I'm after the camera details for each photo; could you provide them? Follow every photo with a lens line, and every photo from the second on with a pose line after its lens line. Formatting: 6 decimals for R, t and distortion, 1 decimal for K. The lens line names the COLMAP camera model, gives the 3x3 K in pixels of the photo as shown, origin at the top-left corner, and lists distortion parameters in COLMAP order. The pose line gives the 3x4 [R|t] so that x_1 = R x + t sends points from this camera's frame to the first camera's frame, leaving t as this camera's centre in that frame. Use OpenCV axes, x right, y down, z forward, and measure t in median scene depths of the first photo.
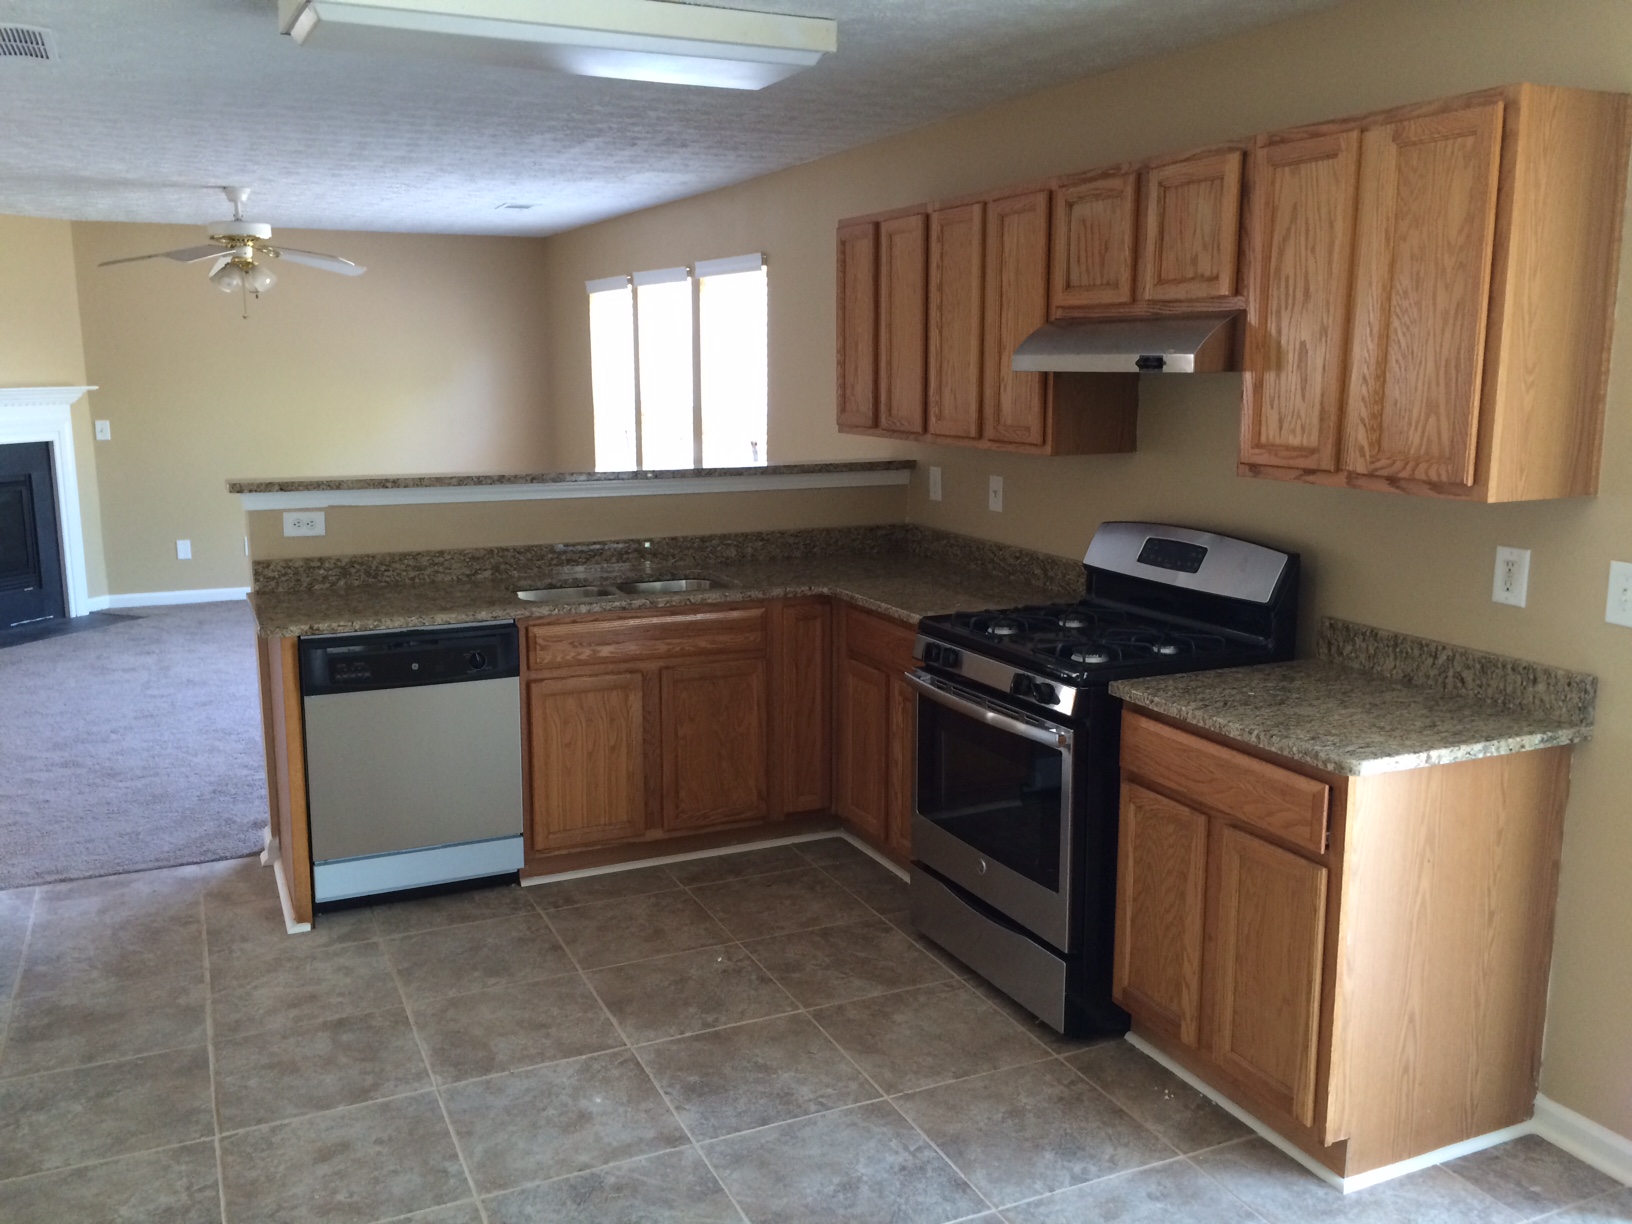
lens RADIAL K [[1436.4, 0, 829.1], [0, 1436.4, 616.9], [0, 0, 1]] dist [0.014319, -0.021603]
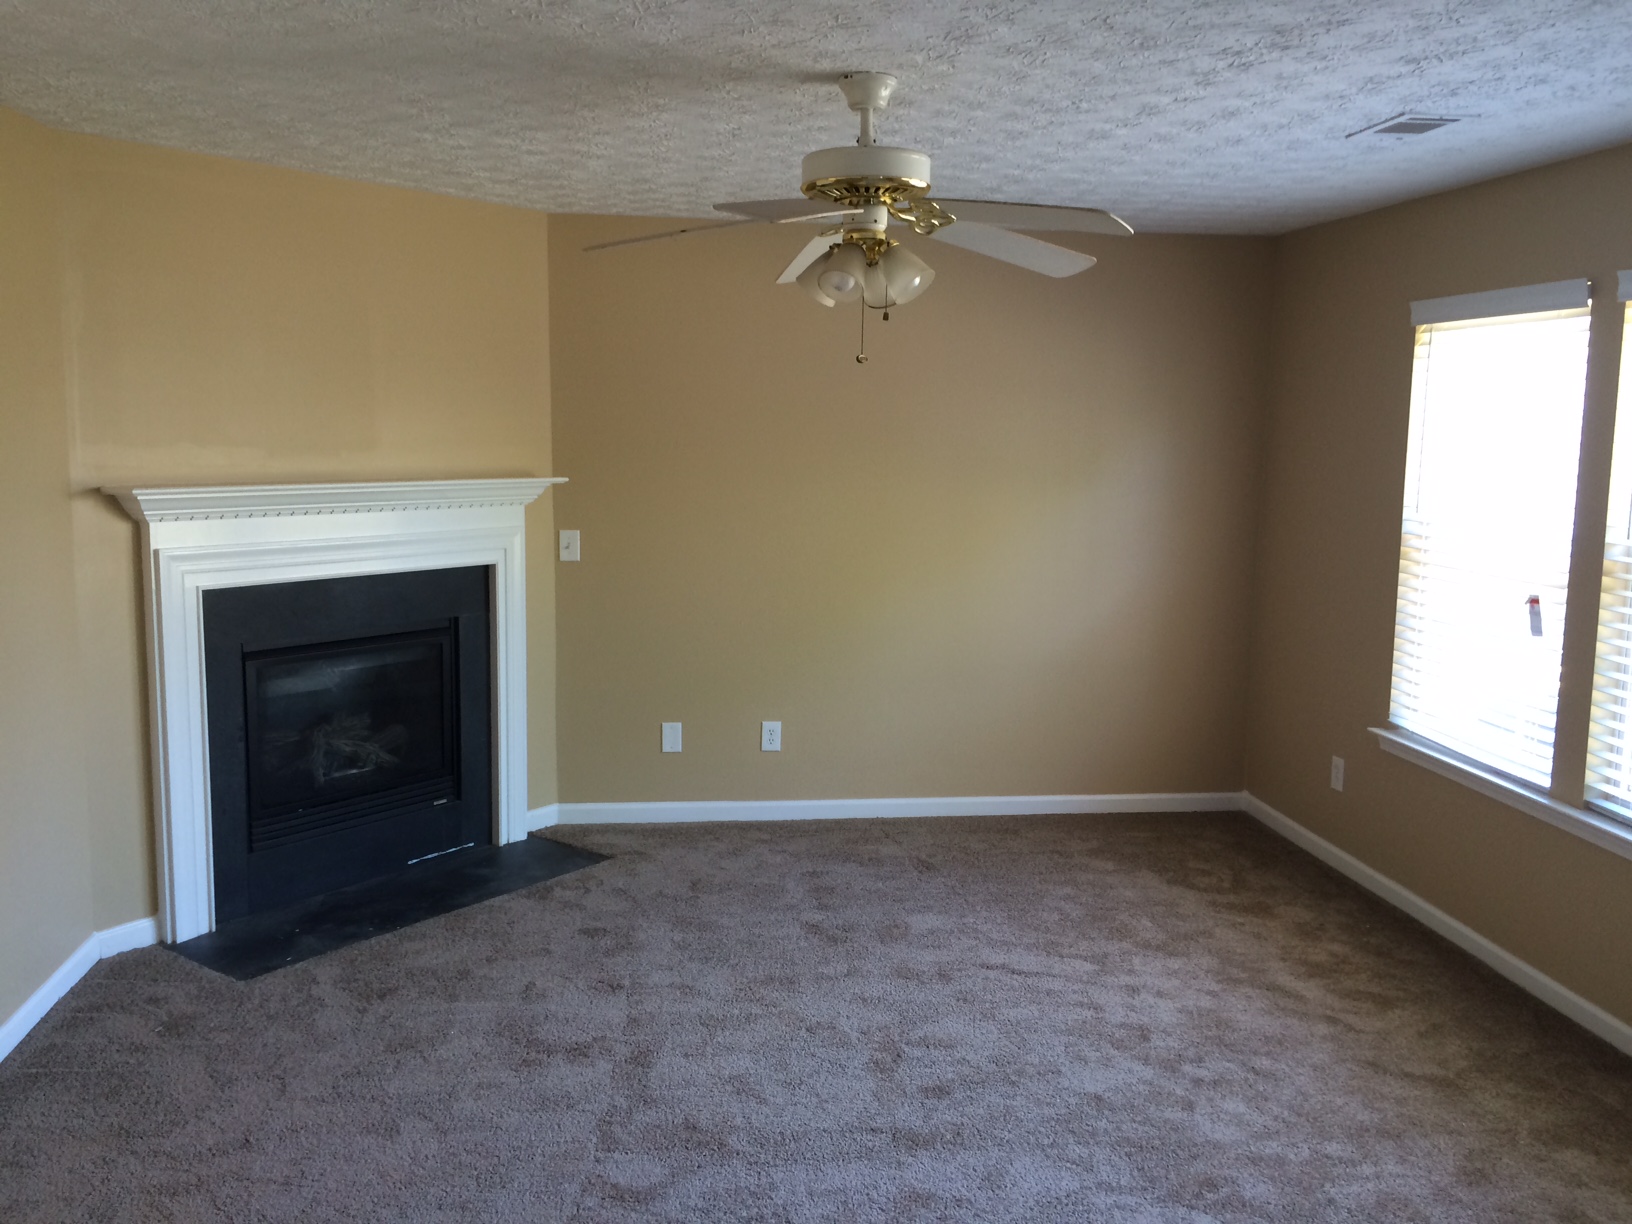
lens RADIAL K [[1436.4, 0, 811.5], [0, 1436.4, 608.0], [0, 0, 1]] dist [0.014319, -0.021603]
pose [[0.954169, 0.053092, -0.294522, -0.230908], [-0.068728, 0.996709, -0.042987, -0.088756], [0.291270, 0.061259, 0.954677, 0.460454]]
